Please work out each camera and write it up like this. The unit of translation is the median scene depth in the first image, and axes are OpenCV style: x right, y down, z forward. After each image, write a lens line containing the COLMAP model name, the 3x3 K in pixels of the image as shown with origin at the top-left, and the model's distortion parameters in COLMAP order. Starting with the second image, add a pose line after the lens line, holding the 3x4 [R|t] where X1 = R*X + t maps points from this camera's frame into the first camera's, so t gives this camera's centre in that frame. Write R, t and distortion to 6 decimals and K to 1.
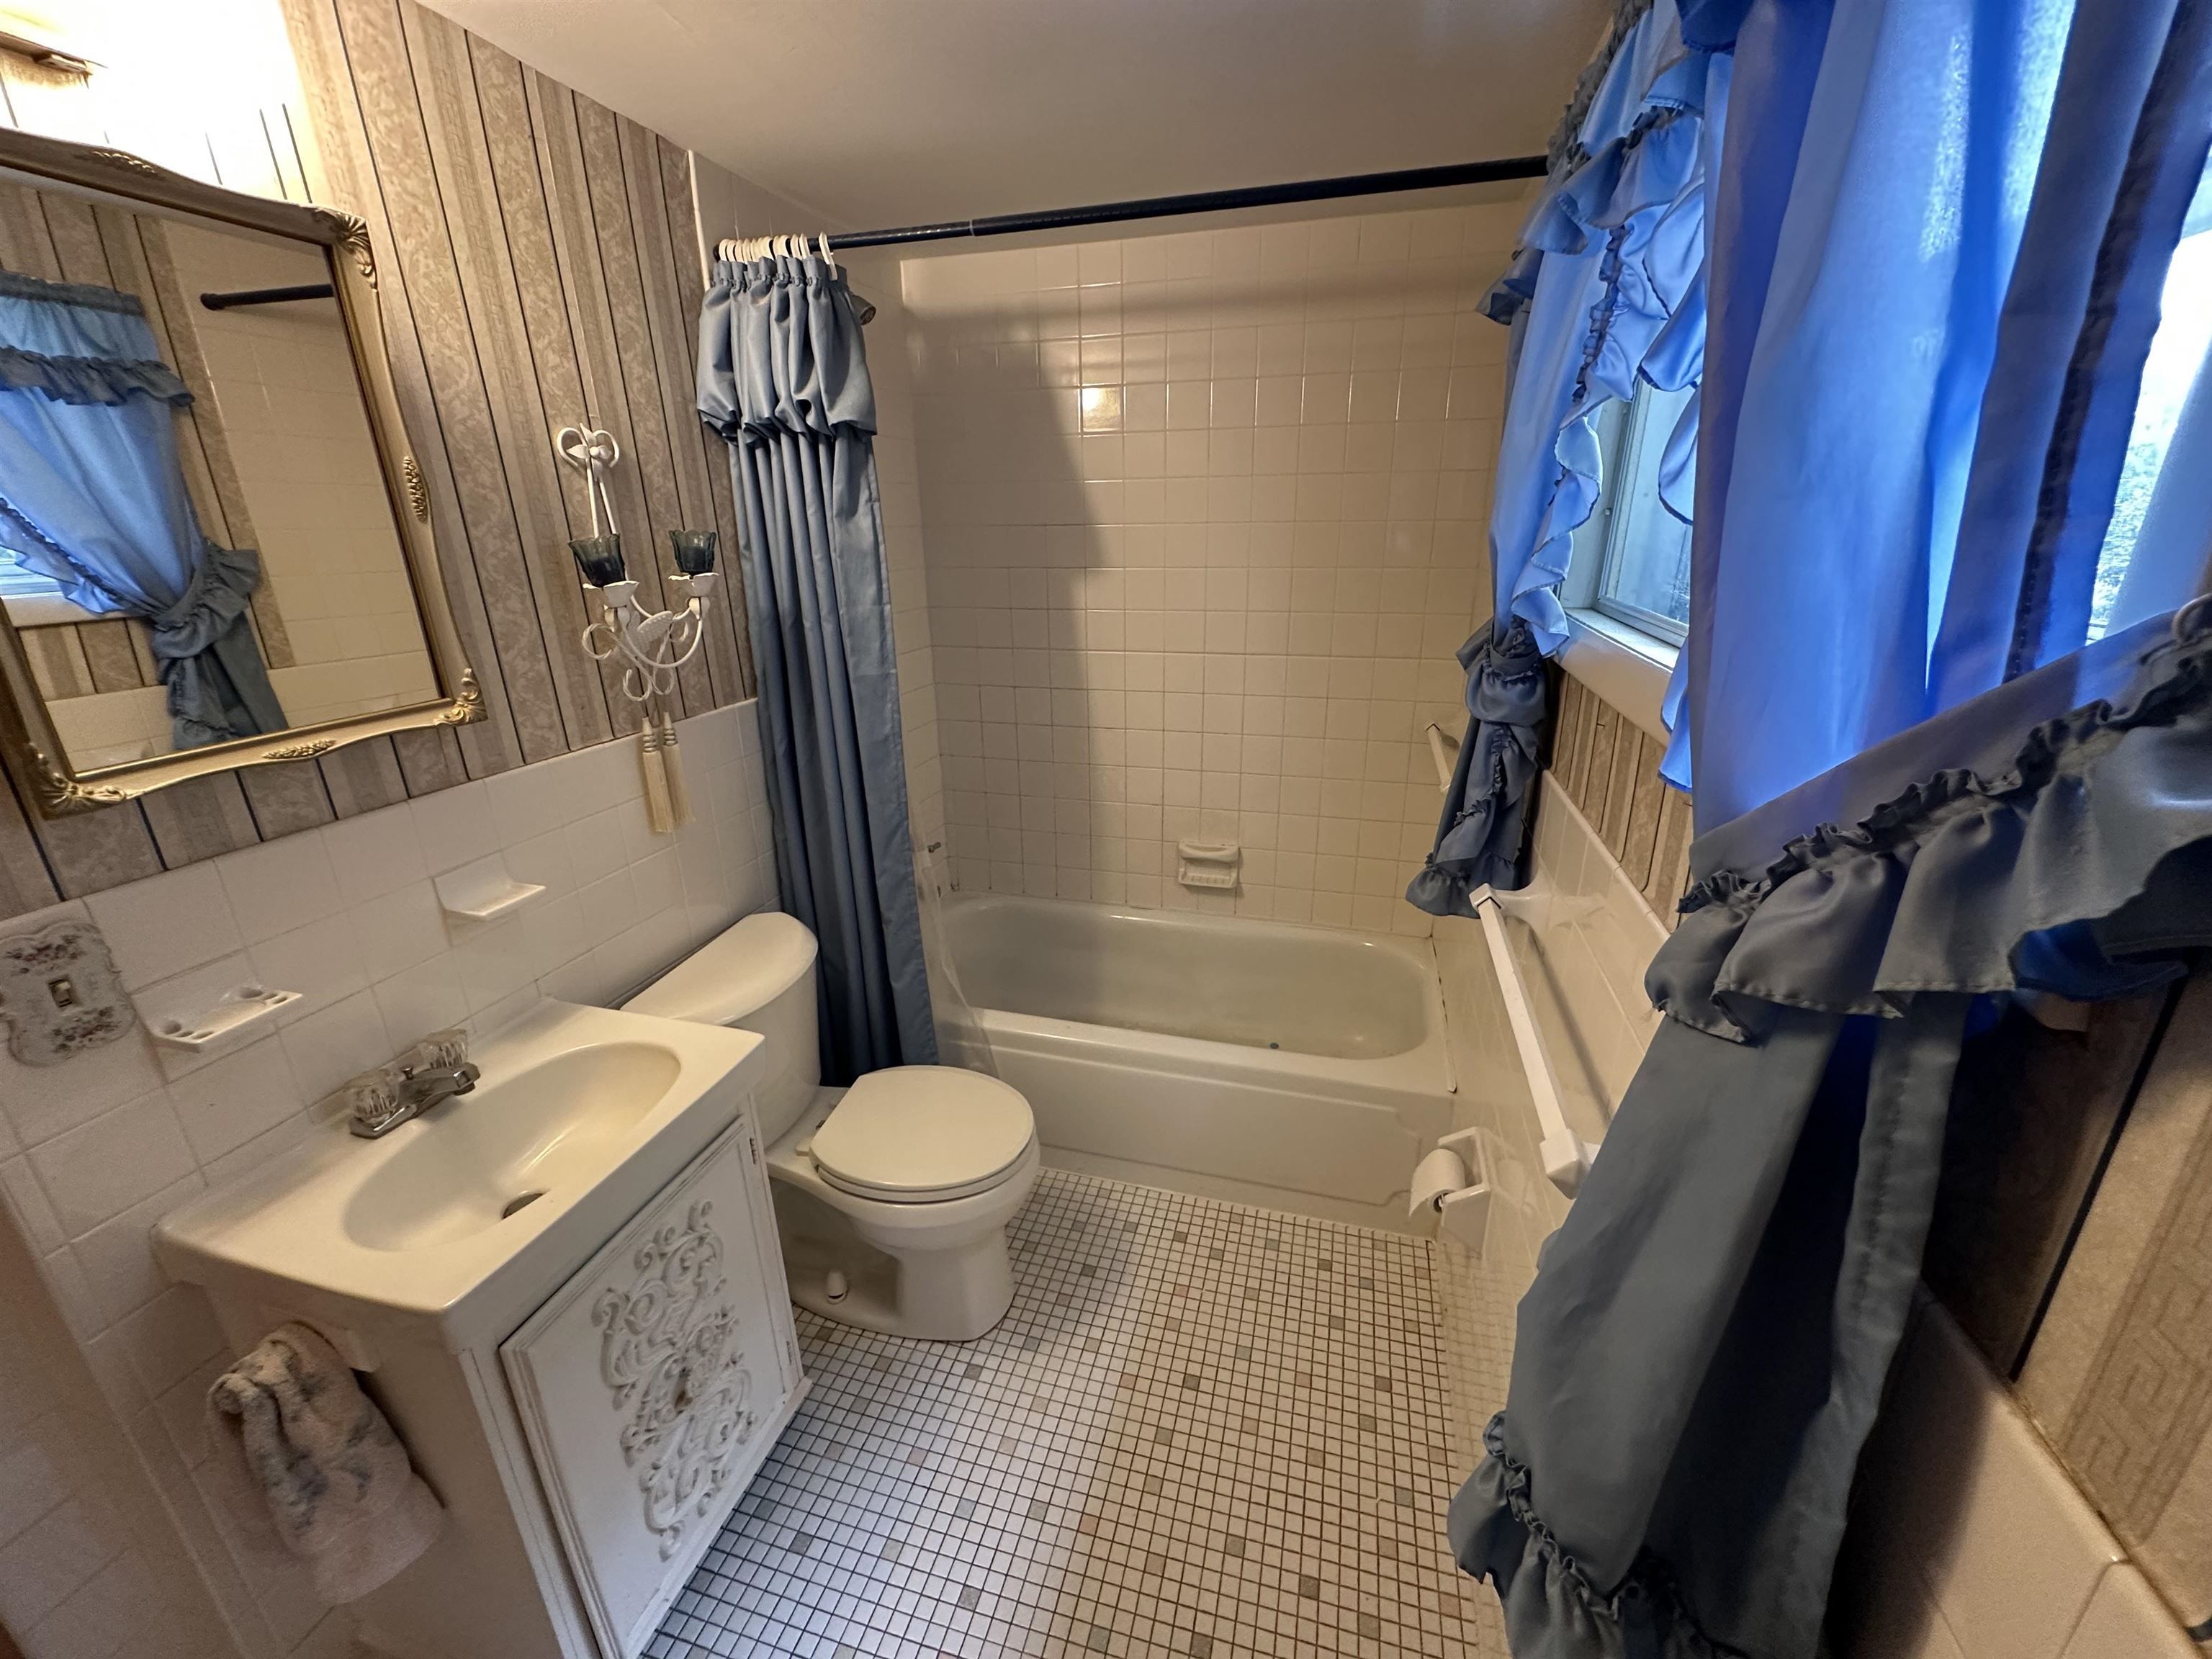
lens RADIAL K [[879.8, 0, 1106.0], [0, 879.8, 829.5], [0, 0, 1]] dist [-0.002997, 0.000178]
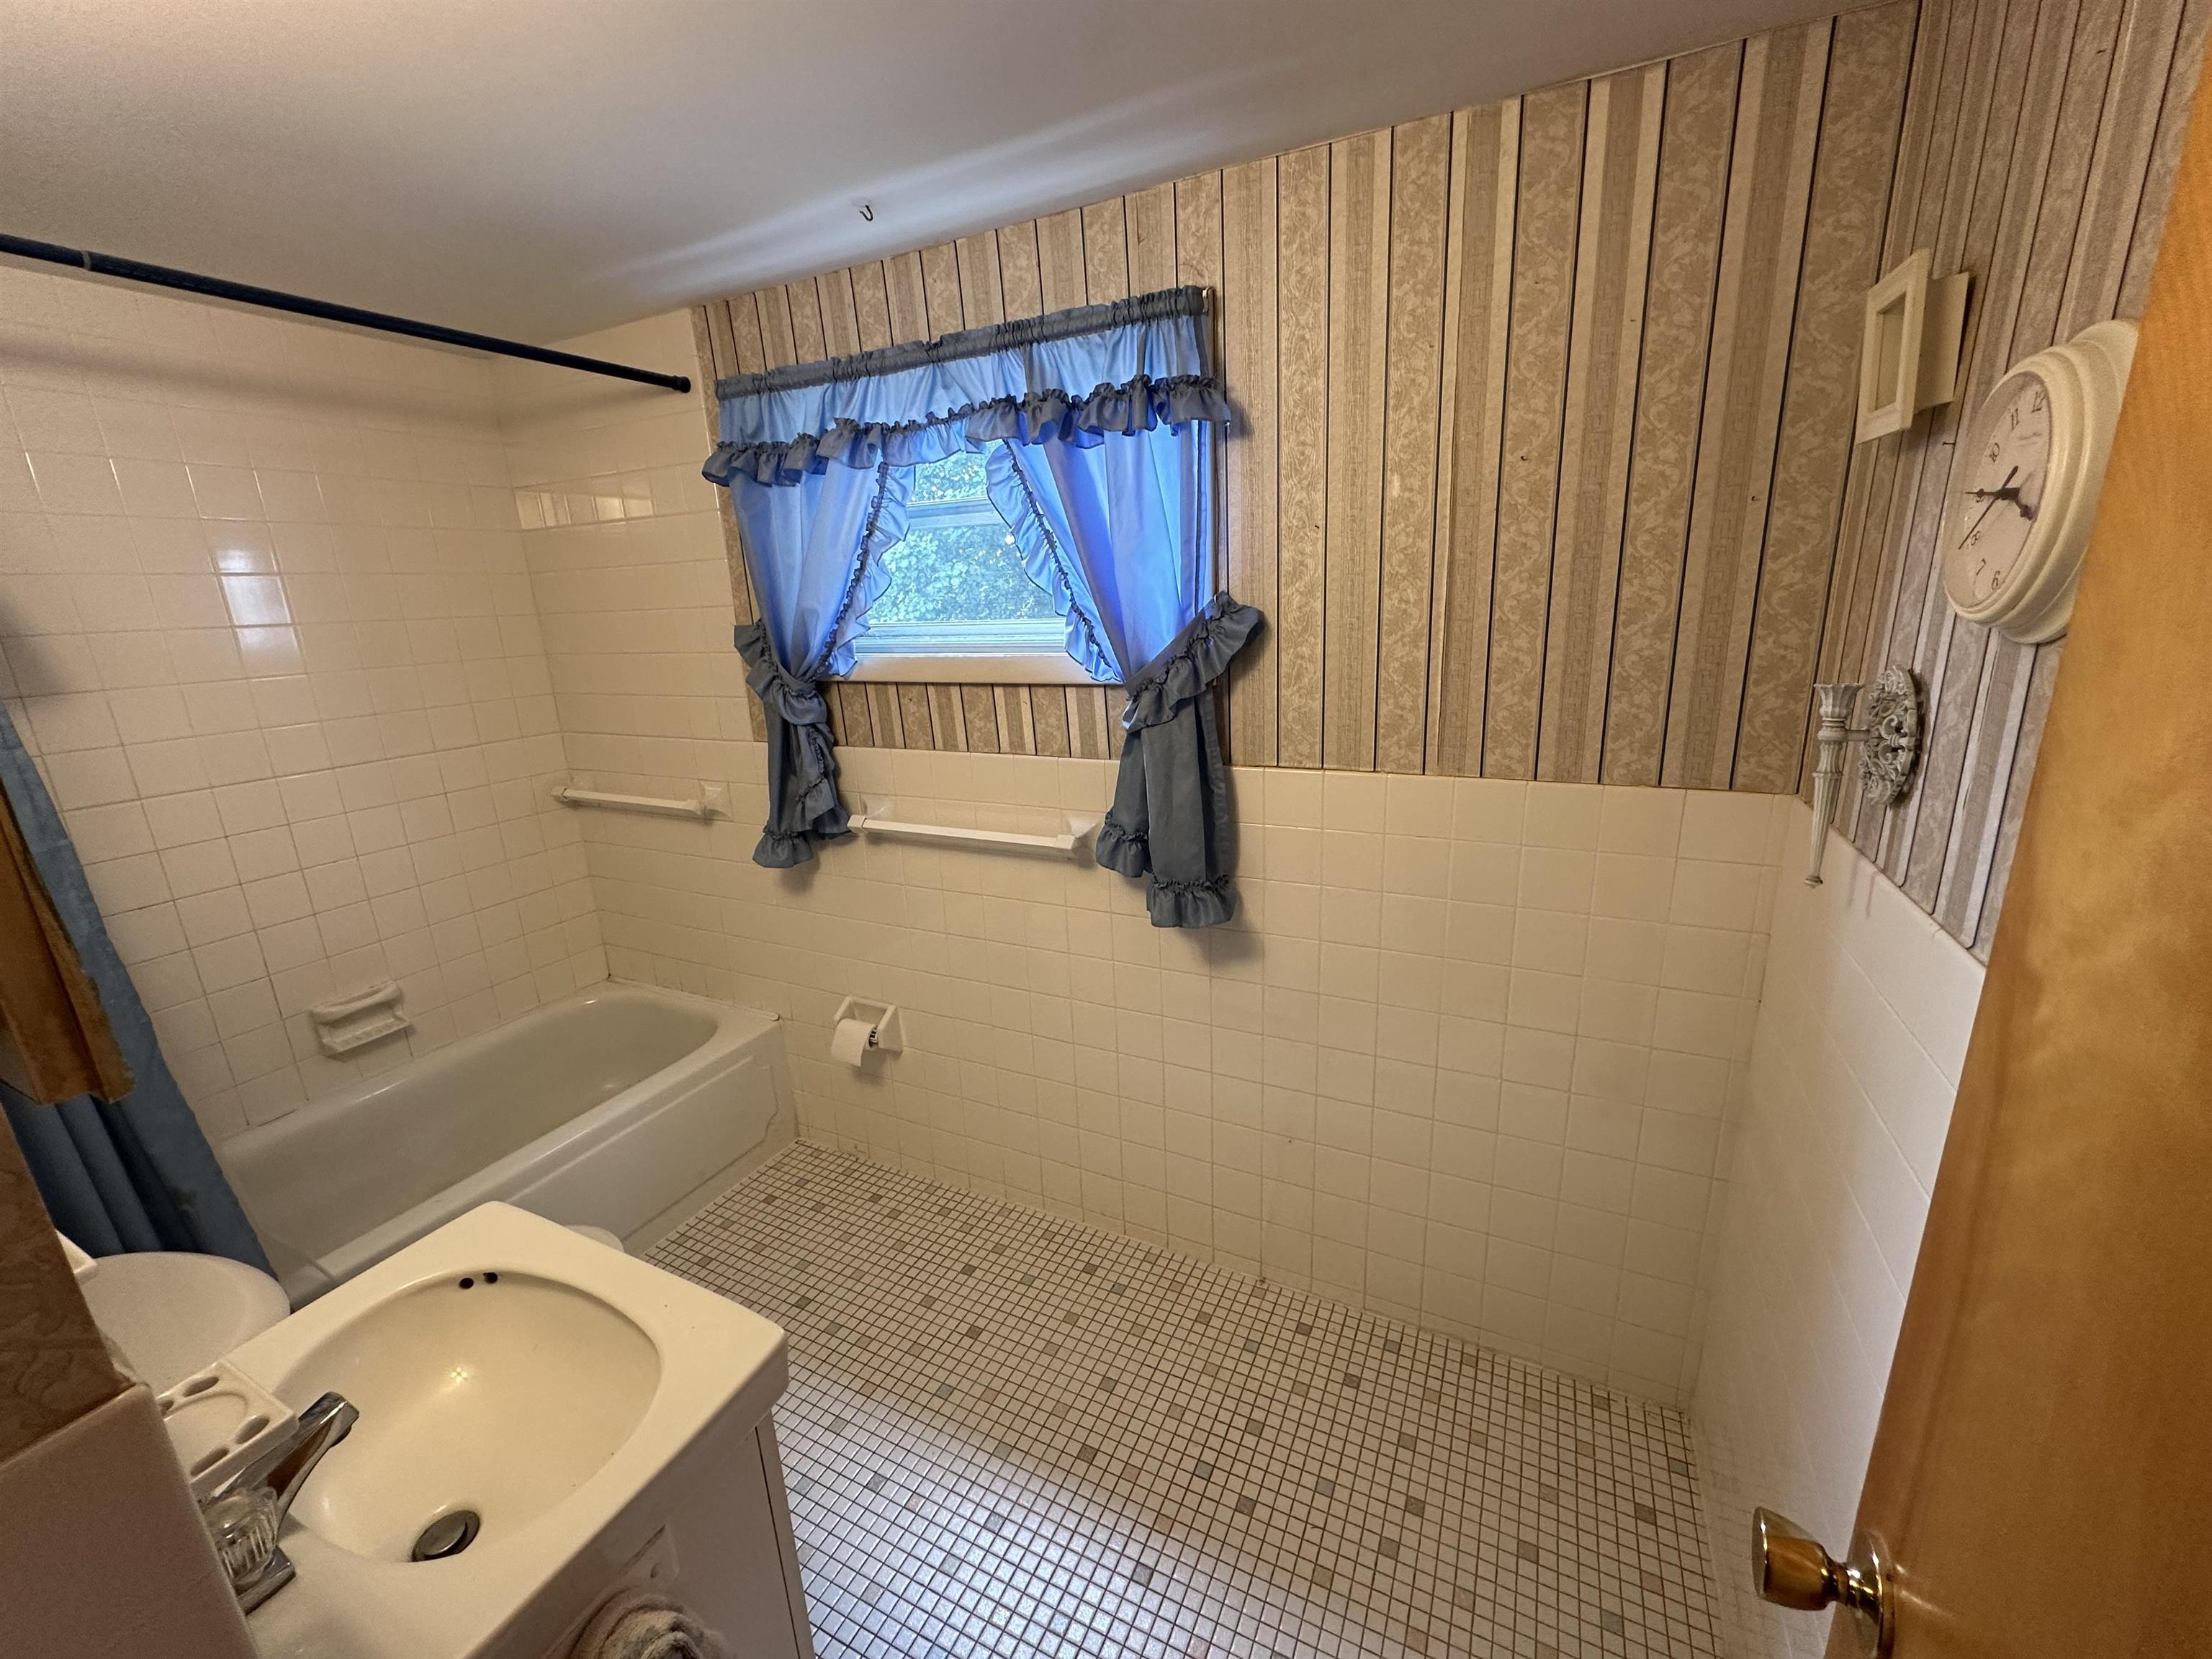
lens RADIAL K [[879.8, 0, 1106.0], [0, 879.8, 829.5], [0, 0, 1]] dist [-0.002997, 0.000178]
pose [[0.188443, -0.249090, 0.949970, -0.929524], [0.358809, 0.917892, 0.169503, -0.021339], [-0.914191, 0.308916, 0.262346, 0.124560]]
